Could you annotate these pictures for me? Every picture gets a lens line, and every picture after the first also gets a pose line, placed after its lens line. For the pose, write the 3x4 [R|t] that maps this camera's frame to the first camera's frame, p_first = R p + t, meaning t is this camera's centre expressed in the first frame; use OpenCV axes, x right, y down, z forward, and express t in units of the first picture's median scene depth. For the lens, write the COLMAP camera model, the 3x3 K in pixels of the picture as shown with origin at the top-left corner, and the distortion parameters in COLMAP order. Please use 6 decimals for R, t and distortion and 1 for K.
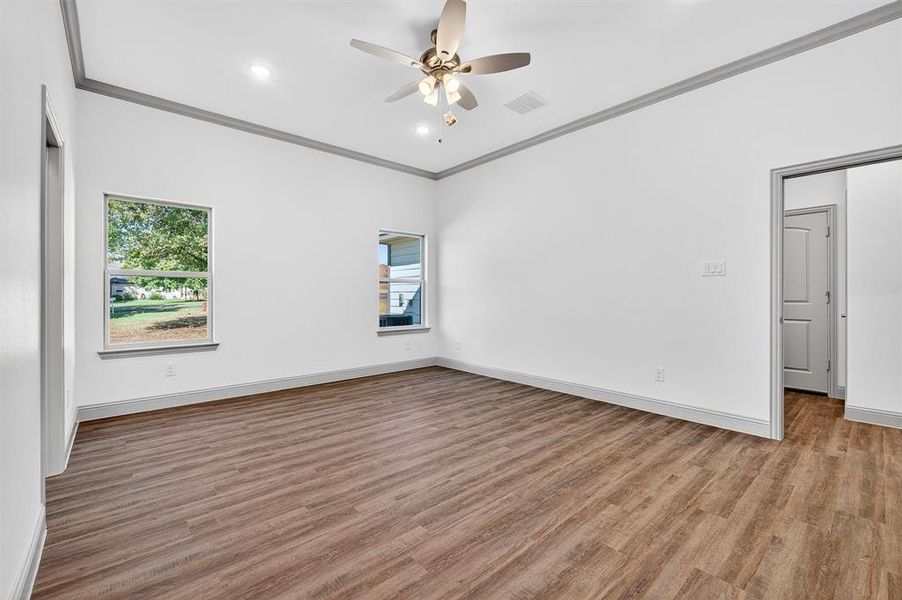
lens RADIAL K [[377.5, 0, 448.8], [0, 377.5, 294.7], [0, 0, 1]] dist [0.000975, 0.000616]
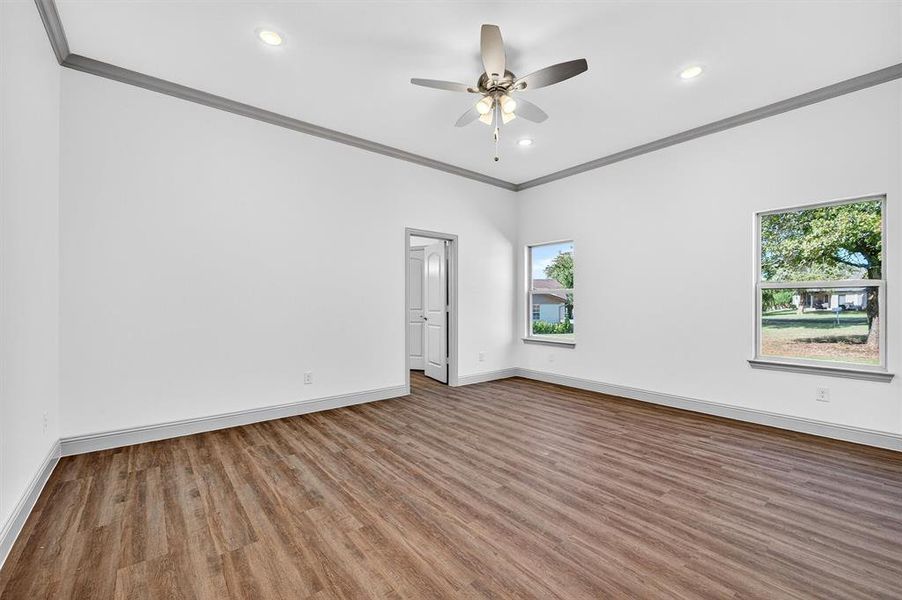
lens RADIAL K [[377.5, 0, 449.7], [0, 377.5, 302.2], [0, 0, 1]] dist [0.000975, 0.000616]
pose [[-0.042578, -0.004241, -0.999084, 1.052113], [-0.001437, 0.999990, -0.004183, -0.009402], [0.999092, 0.001257, -0.042583, 0.957674]]
